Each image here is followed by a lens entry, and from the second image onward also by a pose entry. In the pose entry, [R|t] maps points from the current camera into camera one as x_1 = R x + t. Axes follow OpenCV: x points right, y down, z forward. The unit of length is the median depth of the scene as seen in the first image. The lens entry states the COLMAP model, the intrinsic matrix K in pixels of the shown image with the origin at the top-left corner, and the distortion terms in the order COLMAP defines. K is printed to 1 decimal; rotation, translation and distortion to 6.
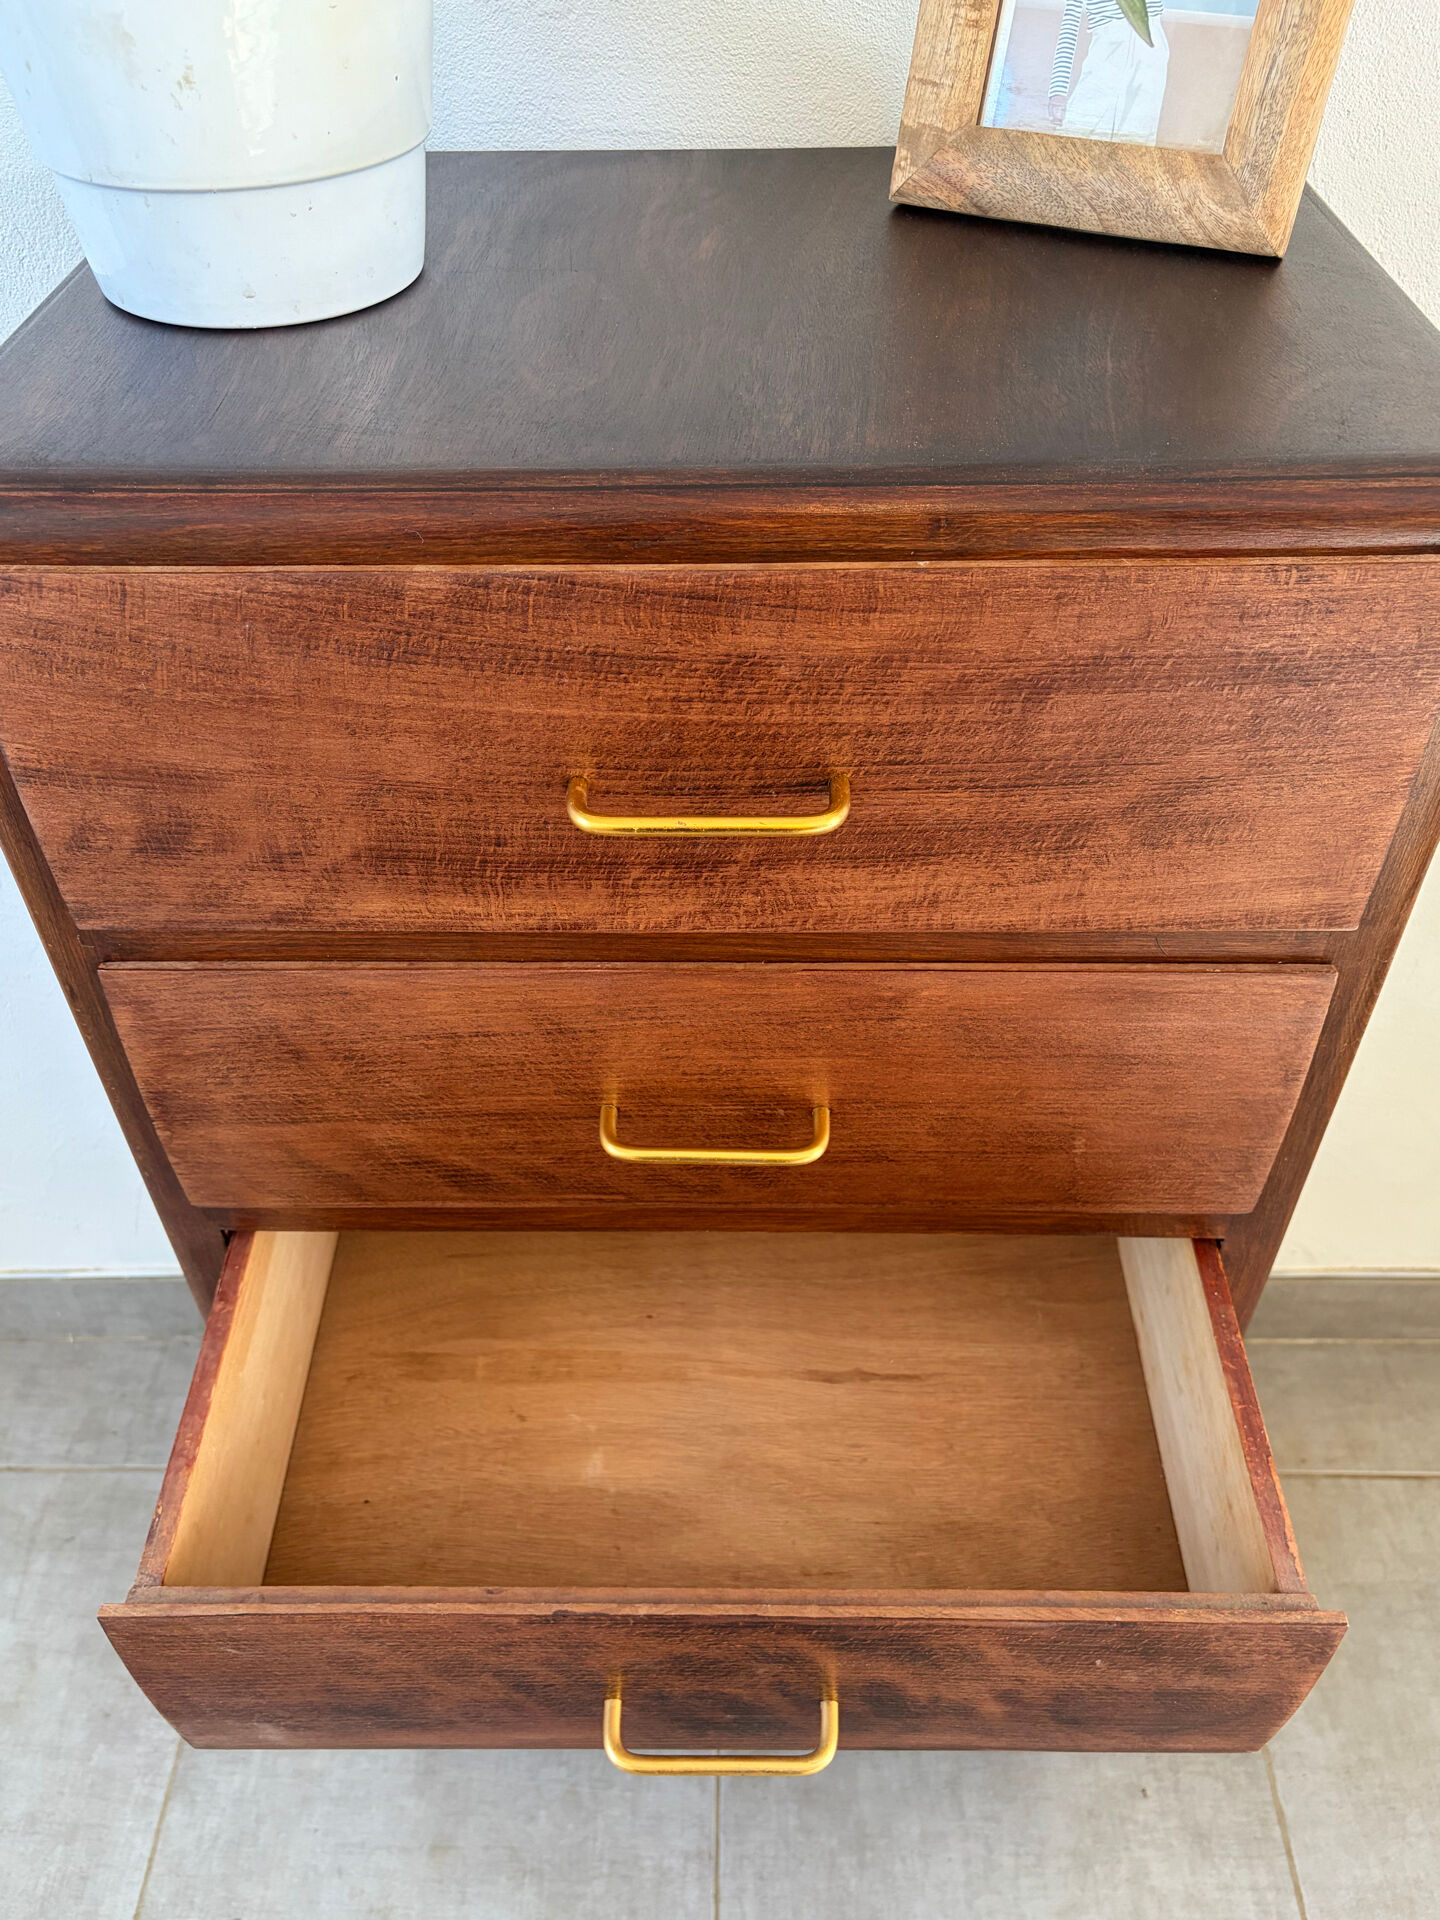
lens RADIAL K [[1496.7, 0, 716.0], [0, 1496.7, 964.7], [0, 0, 1]] dist [0.045152, -0.064061]
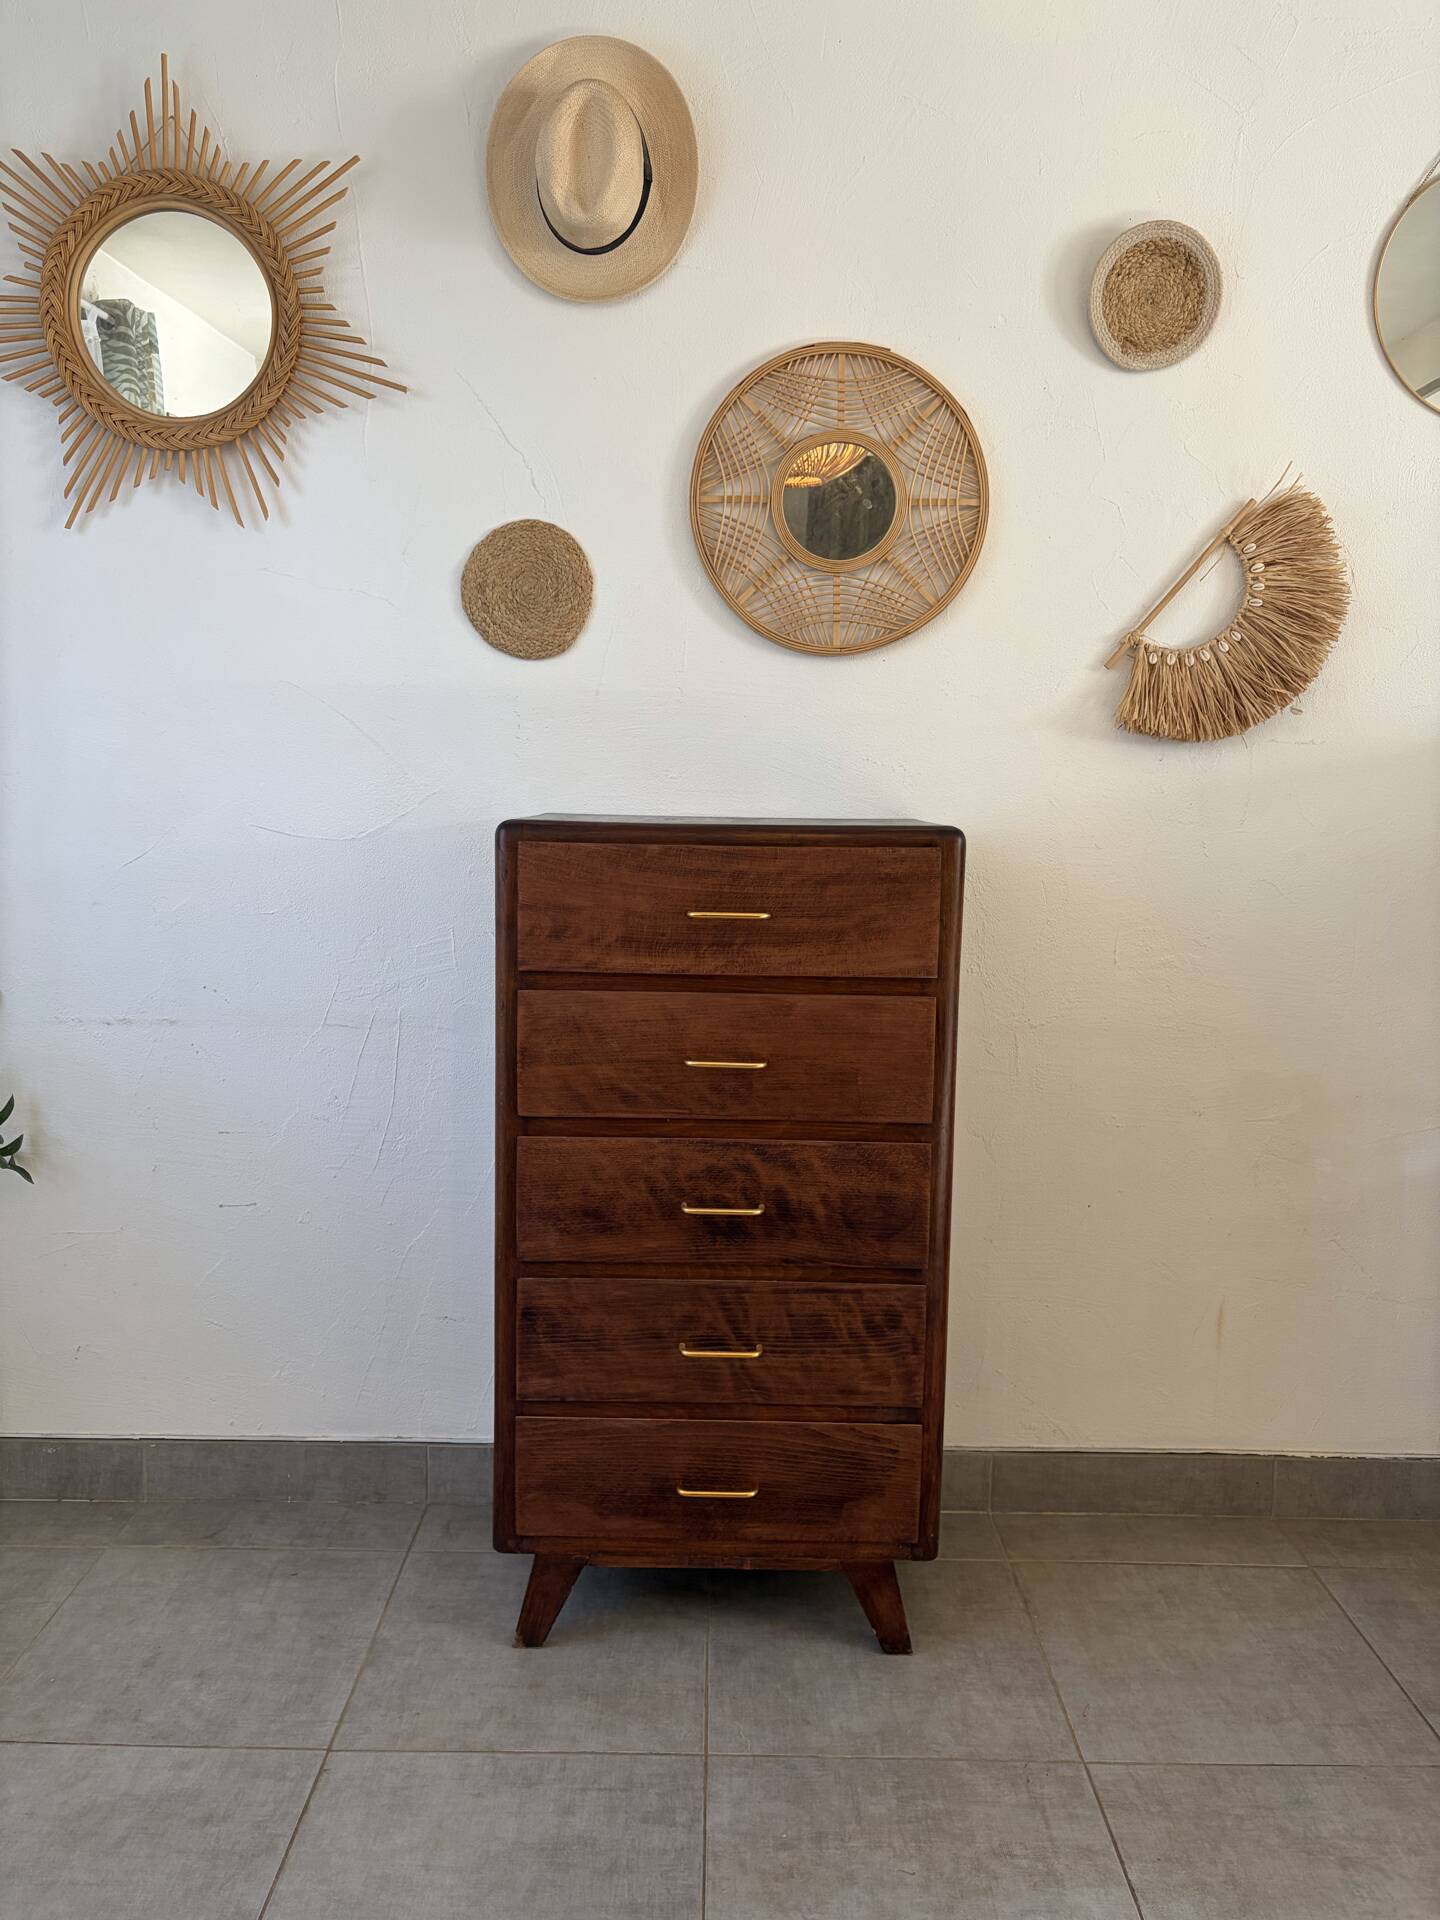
lens RADIAL K [[1450.2, 0, 715.5], [0, 1450.2, 962.6], [0, 0, 1]] dist [0.042890, -0.058839]
pose [[0.999412, 0.030938, 0.014804, -0.069333], [-0.016539, 0.812869, -0.582212, 1.613587], [-0.030047, 0.581624, 0.812903, -1.356536]]
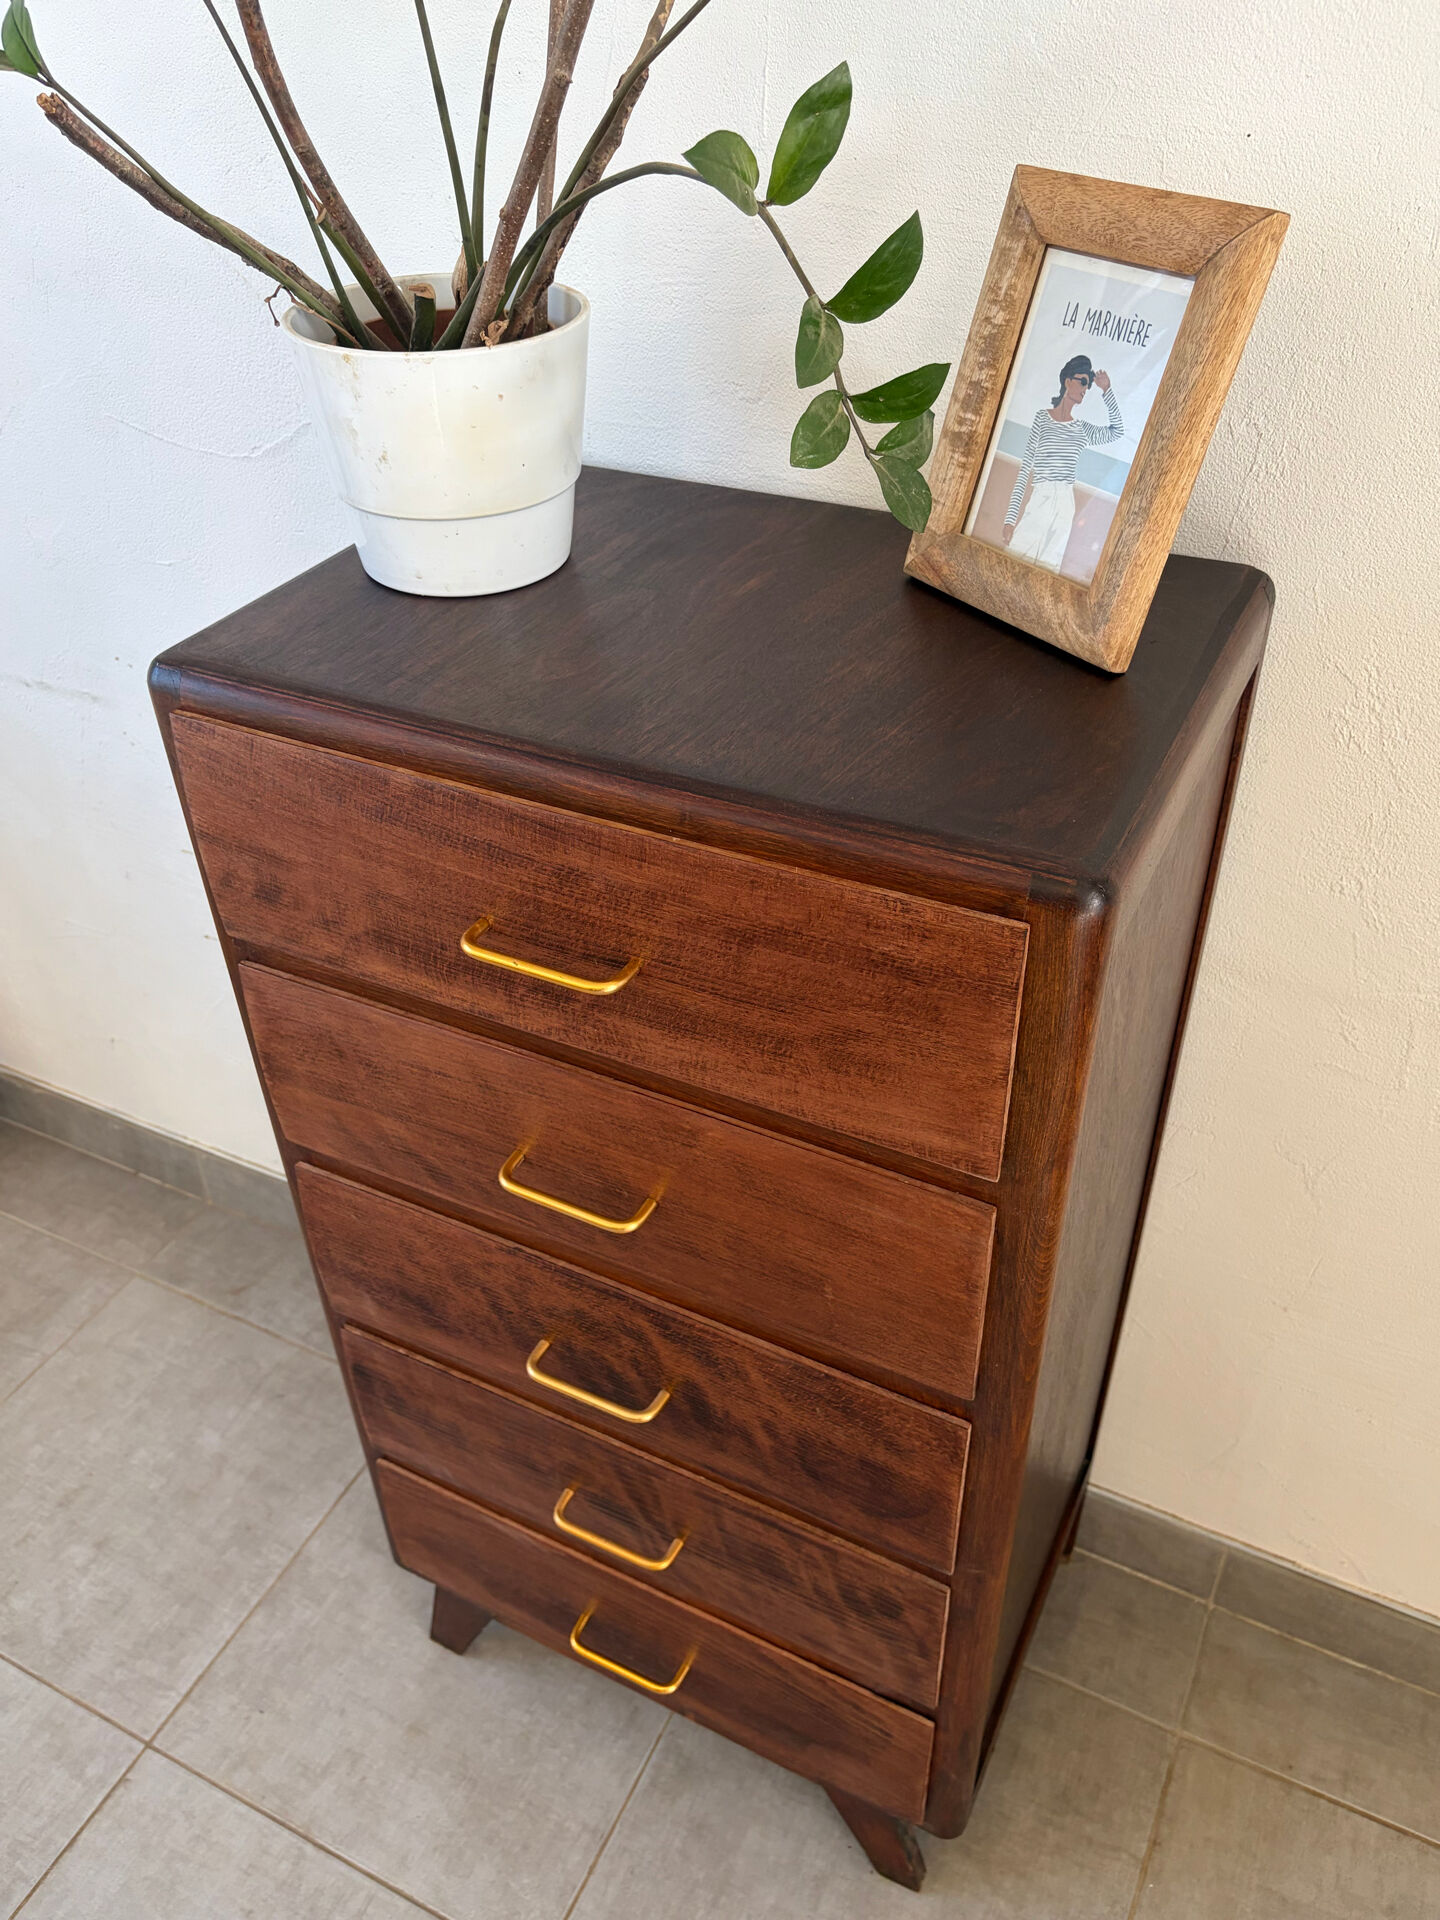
lens RADIAL K [[1496.7, 0, 713.6], [0, 1496.7, 964.4], [0, 0, 1]] dist [0.045152, -0.064061]
pose [[0.898824, 0.257158, -0.354944, 0.589140], [-0.286902, 0.957395, -0.032885, -0.086145], [0.331365, 0.131392, 0.934309, -0.296781]]
